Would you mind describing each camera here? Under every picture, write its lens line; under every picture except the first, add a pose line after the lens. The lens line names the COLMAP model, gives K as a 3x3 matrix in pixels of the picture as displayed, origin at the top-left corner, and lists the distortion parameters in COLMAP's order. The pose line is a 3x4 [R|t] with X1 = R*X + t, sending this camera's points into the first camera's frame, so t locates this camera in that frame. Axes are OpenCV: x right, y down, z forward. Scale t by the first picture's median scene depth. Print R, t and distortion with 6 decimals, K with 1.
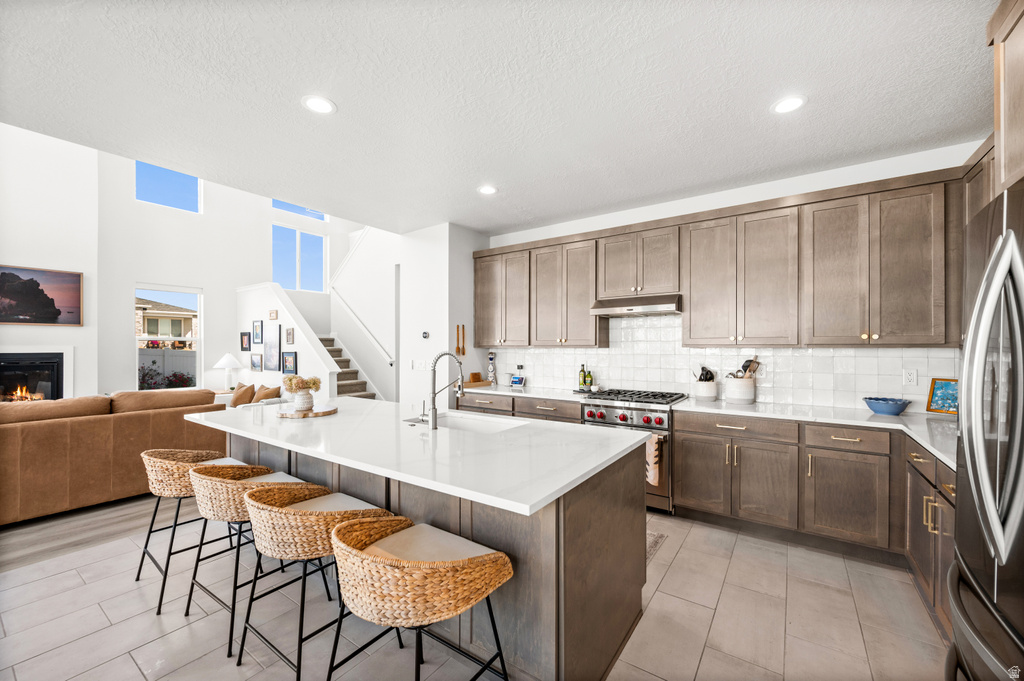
lens RADIAL K [[414.1, 0, 510.7], [0, 414.1, 349.3], [0, 0, 1]] dist [-0.002275, 0.000398]
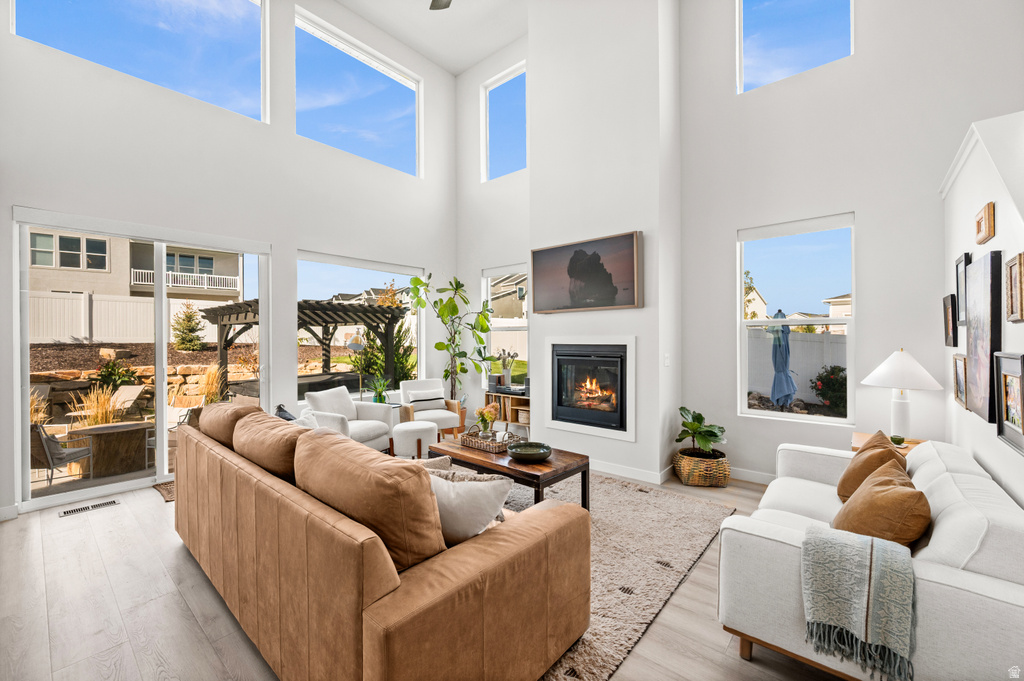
lens RADIAL K [[414.1, 0, 514.5], [0, 414.1, 338.3], [0, 0, 1]] dist [-0.002275, 0.000398]
pose [[-0.085356, 0.000409, -0.996350, -0.379626], [-0.001580, 0.999999, 0.000545, -0.004260], [0.996349, 0.001620, -0.085355, 1.004485]]
